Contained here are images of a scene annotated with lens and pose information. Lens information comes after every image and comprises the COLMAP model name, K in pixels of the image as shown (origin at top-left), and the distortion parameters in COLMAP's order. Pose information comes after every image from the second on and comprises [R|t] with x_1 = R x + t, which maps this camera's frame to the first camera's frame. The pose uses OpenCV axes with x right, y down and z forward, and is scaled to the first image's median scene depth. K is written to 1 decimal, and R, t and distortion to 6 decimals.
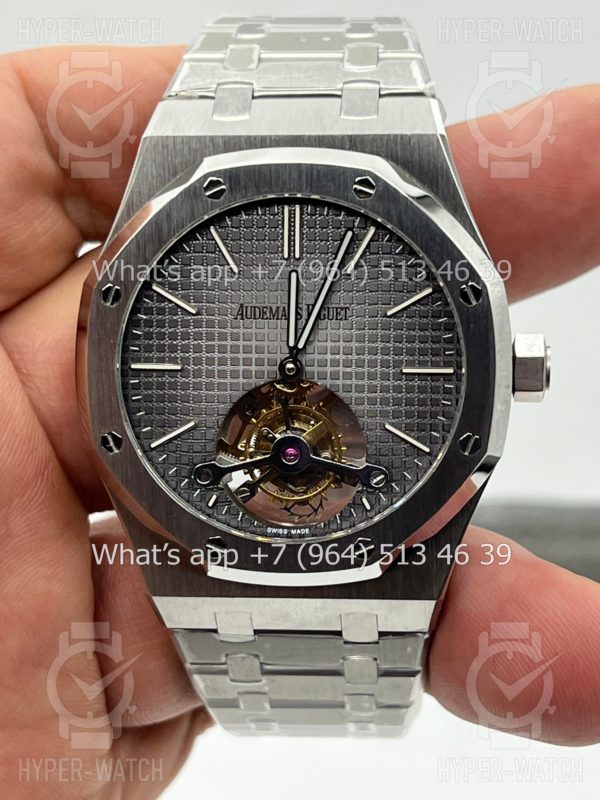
lens RADIAL K [[1900.9, 0, 302.8], [0, 1900.9, 397.9], [0, 0, 1]] dist [0.240885, 0.000000]
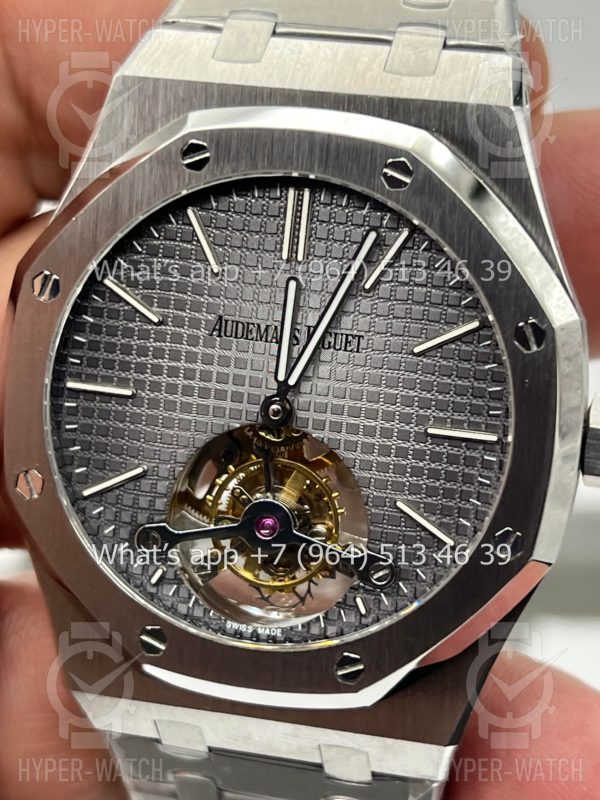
lens RADIAL K [[1900.9, 0, 301.3], [0, 1900.9, 398.8], [0, 0, 1]] dist [0.240885, 0.000000]
pose [[0.988369, 0.104215, -0.110754, 0.083192], [-0.099880, 0.994026, 0.044002, -0.052952], [0.114678, -0.032428, 0.992873, 0.273672]]
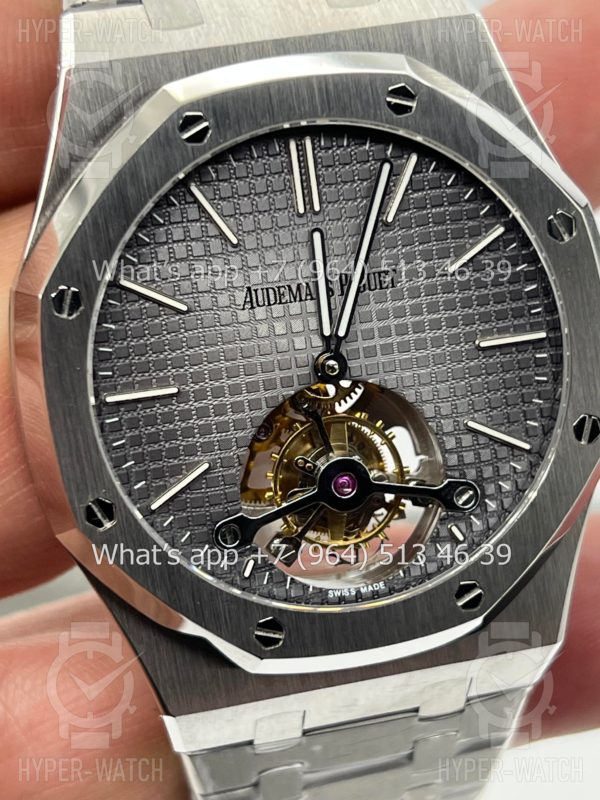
lens RADIAL K [[1900.9, 0, 292.9], [0, 1900.9, 395.3], [0, 0, 1]] dist [0.240885, 0.000000]
pose [[0.949574, -0.162950, 0.267873, -0.211679], [0.154797, 0.986607, 0.051426, -0.043460], [-0.272665, -0.007367, 0.962081, 0.316441]]
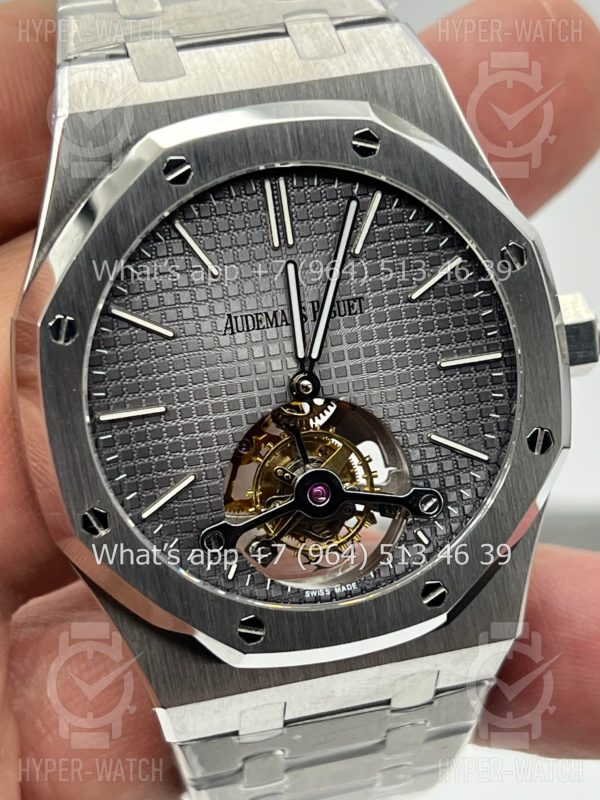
lens RADIAL K [[1900.9, 0, 301.2], [0, 1900.9, 404.5], [0, 0, 1]] dist [0.240885, 0.000000]
pose [[0.946631, -0.170625, 0.273453, -0.221866], [0.165567, 0.985319, 0.041647, -0.040582], [-0.276544, 0.005851, 0.960983, 0.248413]]
